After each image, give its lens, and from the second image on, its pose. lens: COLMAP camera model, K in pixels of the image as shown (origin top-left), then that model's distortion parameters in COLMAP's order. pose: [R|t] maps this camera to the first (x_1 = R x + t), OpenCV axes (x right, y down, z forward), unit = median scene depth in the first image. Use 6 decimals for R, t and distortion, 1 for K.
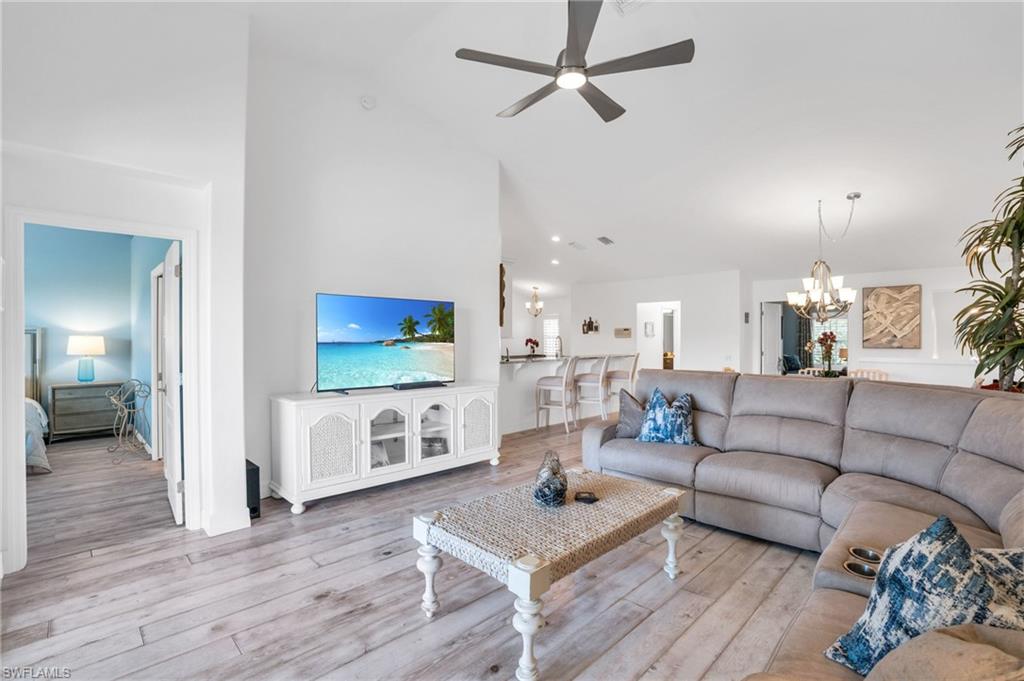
lens RADIAL K [[444.3, 0, 497.1], [0, 444.3, 339.8], [0, 0, 1]] dist [-0.024915, -0.000100]
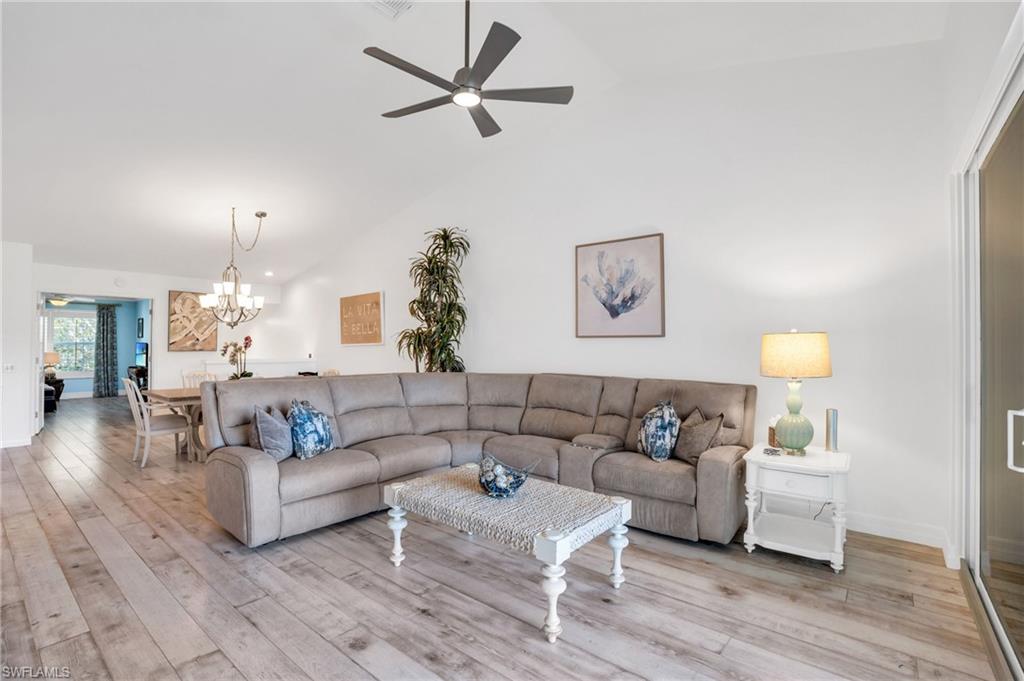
lens RADIAL K [[493.0, 0, 512.0], [0, 493.0, 340.5], [0, 0, 1]] dist [-0.075410, 0.031640]
pose [[-0.101817, 0.008957, 0.994763, -0.338022], [-0.005076, 0.999942, -0.009523, 0.001321], [-0.994790, -0.006019, -0.101766, 0.347862]]
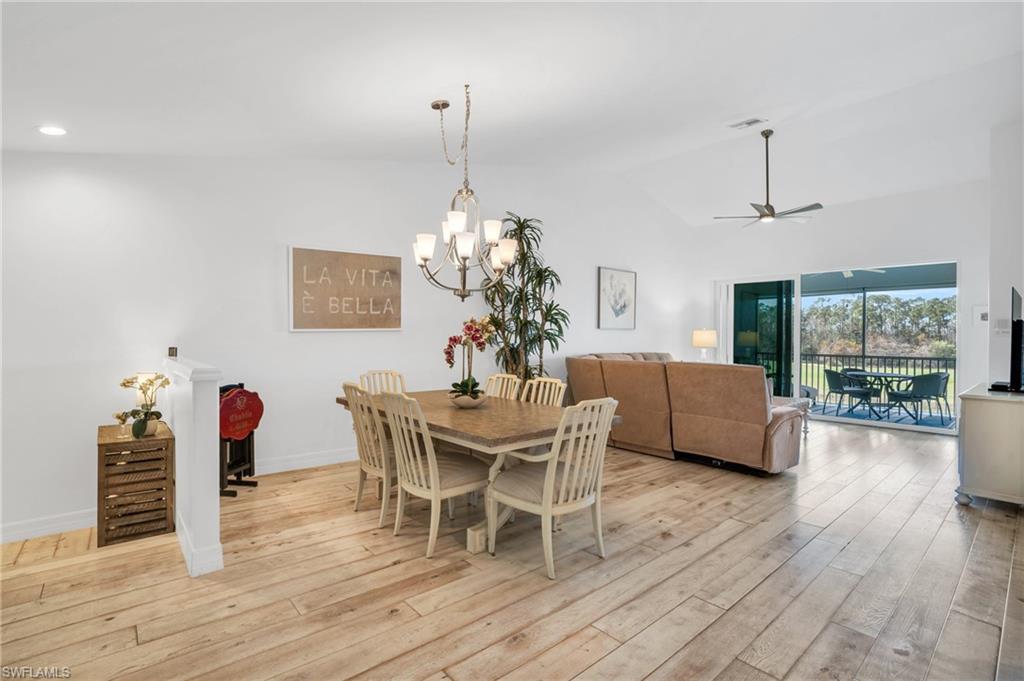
lens RADIAL K [[486.2, 0, 512.9], [0, 486.2, 336.7], [0, 0, 1]] dist [-0.069757, 0.027368]
pose [[-0.998745, -0.010700, 0.048936, 0.496596], [-0.010670, 0.999943, 0.000883, 0.008253], [-0.048943, 0.000360, -0.998802, 1.234137]]
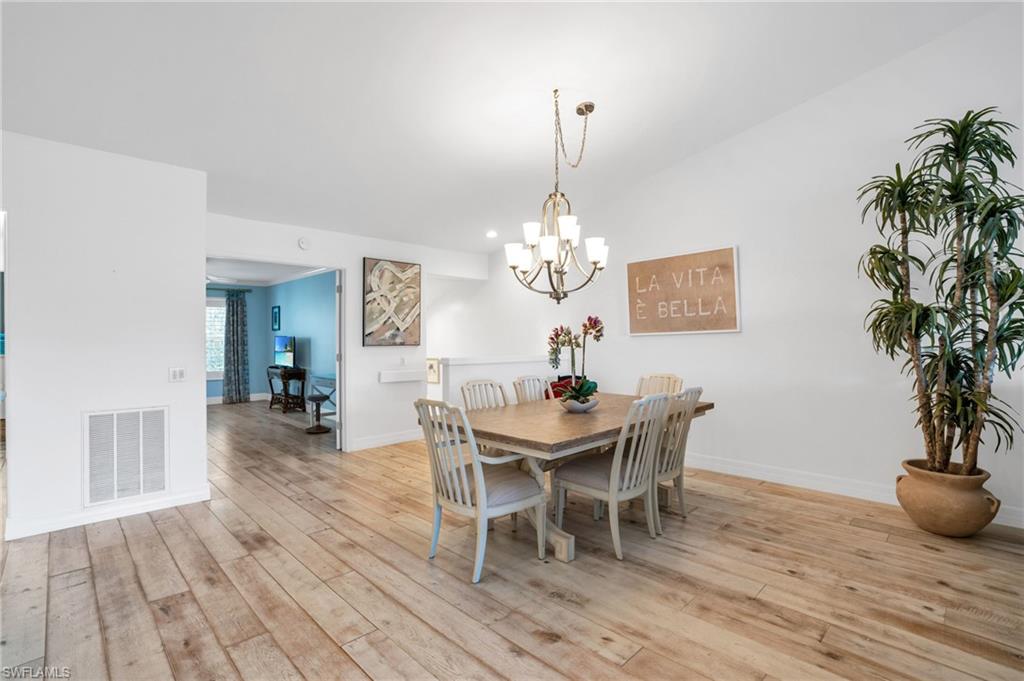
lens RADIAL K [[478.2, 0, 507.8], [0, 478.2, 340.7], [0, 0, 1]] dist [-0.067912, 0.026159]
pose [[-0.012022, -0.002908, 0.999923, 0.094838], [0.003402, 0.999990, 0.002949, 0.009916], [-0.999922, 0.003437, -0.012012, 0.817002]]
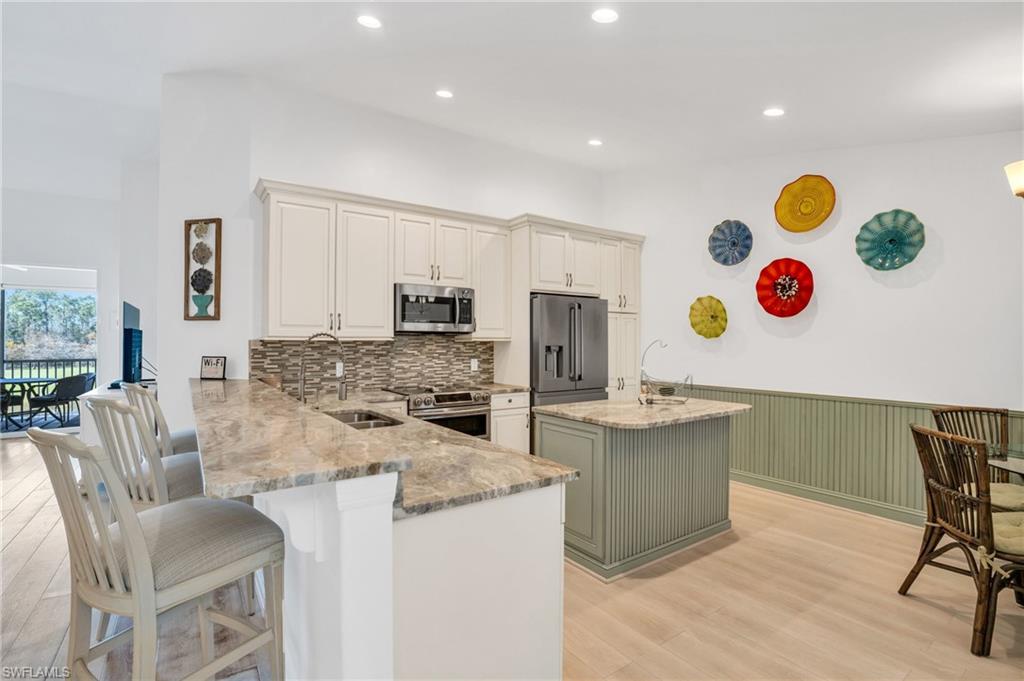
lens RADIAL K [[478.2, 0, 507.8], [0, 478.2, 340.7], [0, 0, 1]] dist [-0.067912, 0.026159]
pose [[-0.167456, 0.001028, -0.985879, 0.488932], [-0.002265, 0.999996, 0.001427, -0.001839], [0.985877, 0.002472, -0.167453, 1.301132]]
